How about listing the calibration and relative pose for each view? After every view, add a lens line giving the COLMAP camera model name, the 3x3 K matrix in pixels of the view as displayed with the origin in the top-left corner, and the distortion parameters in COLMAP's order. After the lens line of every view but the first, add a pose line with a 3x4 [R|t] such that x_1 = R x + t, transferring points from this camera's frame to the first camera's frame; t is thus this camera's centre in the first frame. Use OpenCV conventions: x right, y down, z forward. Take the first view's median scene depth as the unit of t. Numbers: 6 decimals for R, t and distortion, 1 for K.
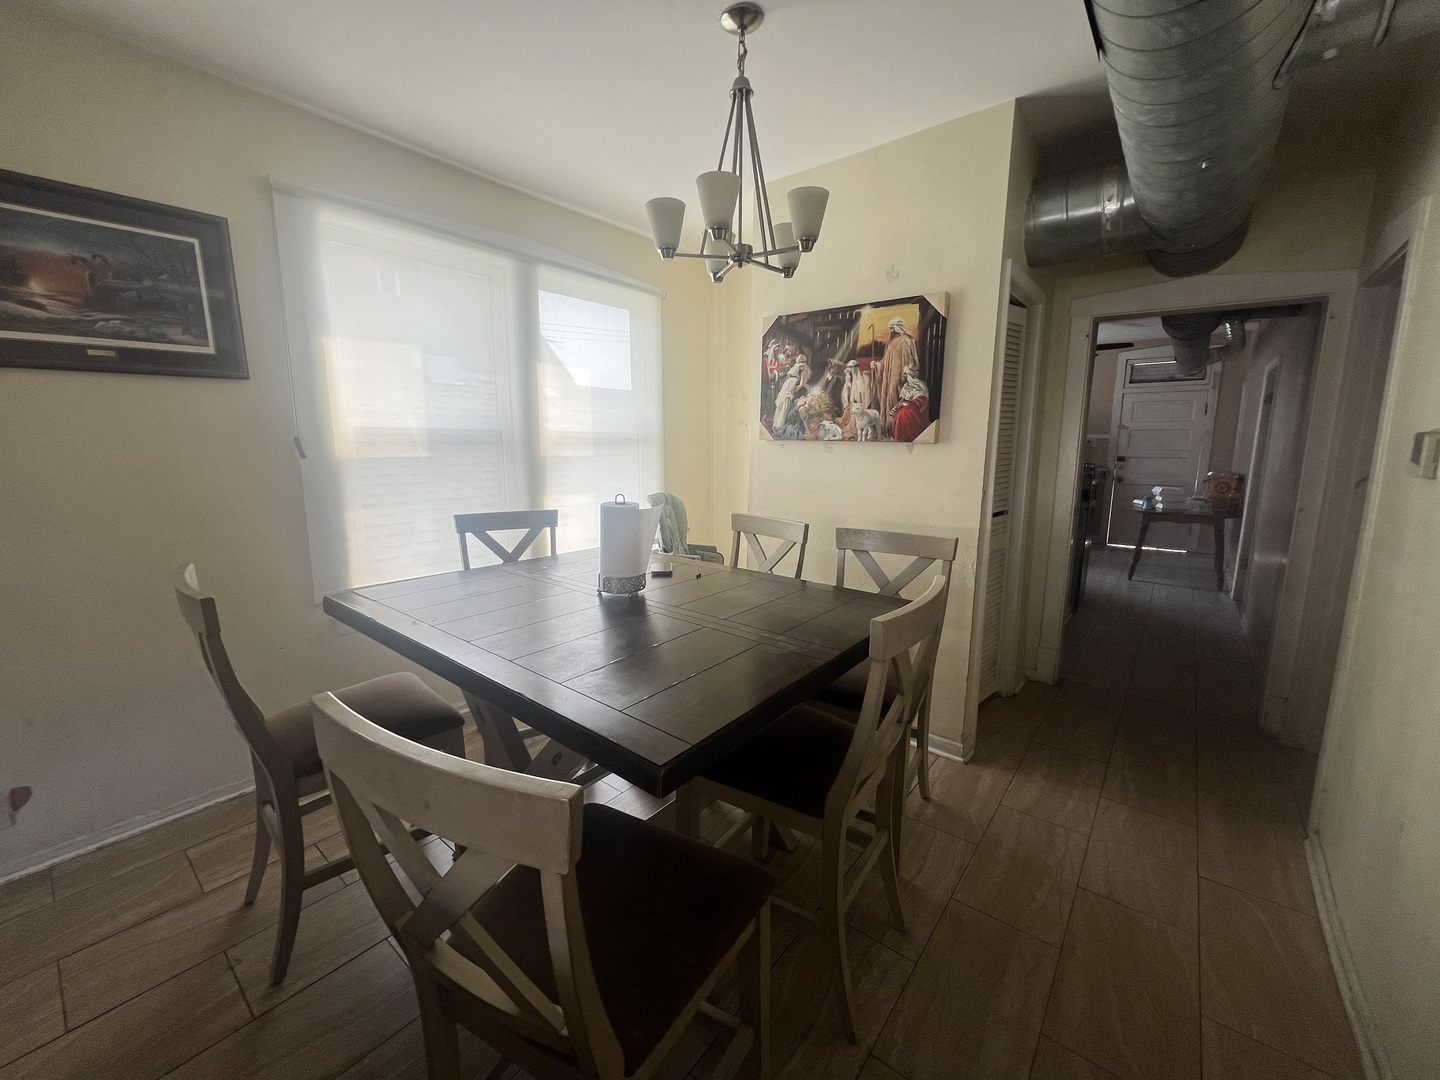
lens RADIAL K [[576.3, 0, 716.9], [0, 576.3, 531.8], [0, 0, 1]] dist [-0.010702, 0.000328]
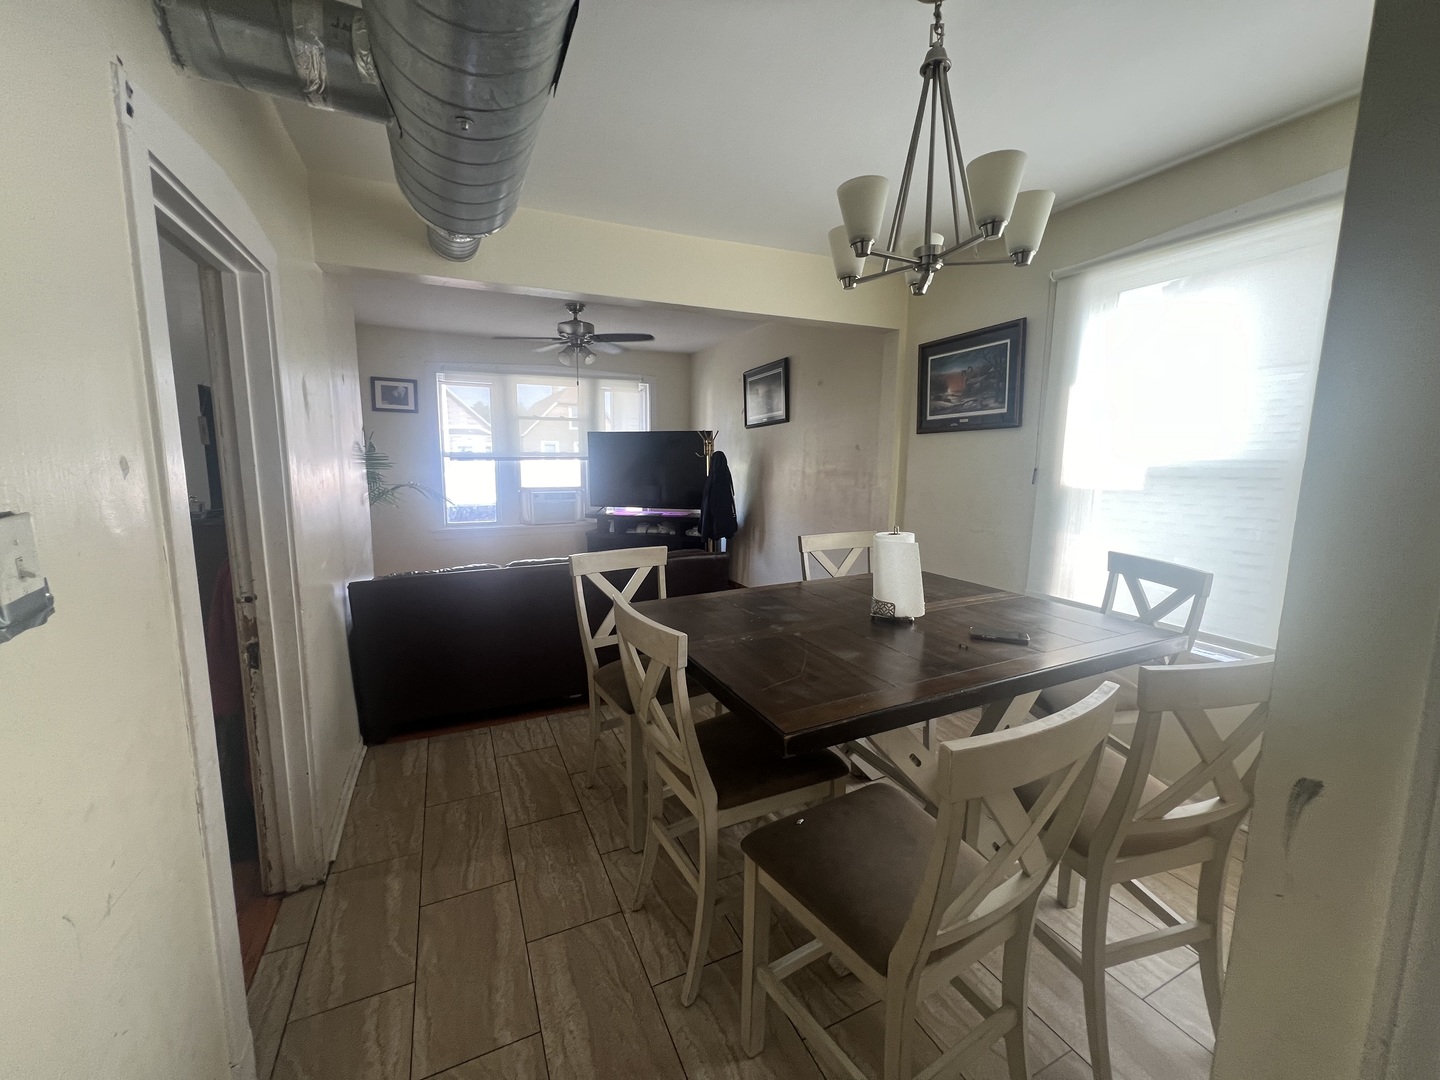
lens RADIAL K [[576.3, 0, 721.4], [0, 576.3, 538.0], [0, 0, 1]] dist [-0.001568, 0.000299]
pose [[-0.433906, 0.115785, -0.893487, 0.950223], [-0.154254, 0.967517, 0.200289, -0.202198], [0.887655, 0.224731, -0.401952, 1.144326]]
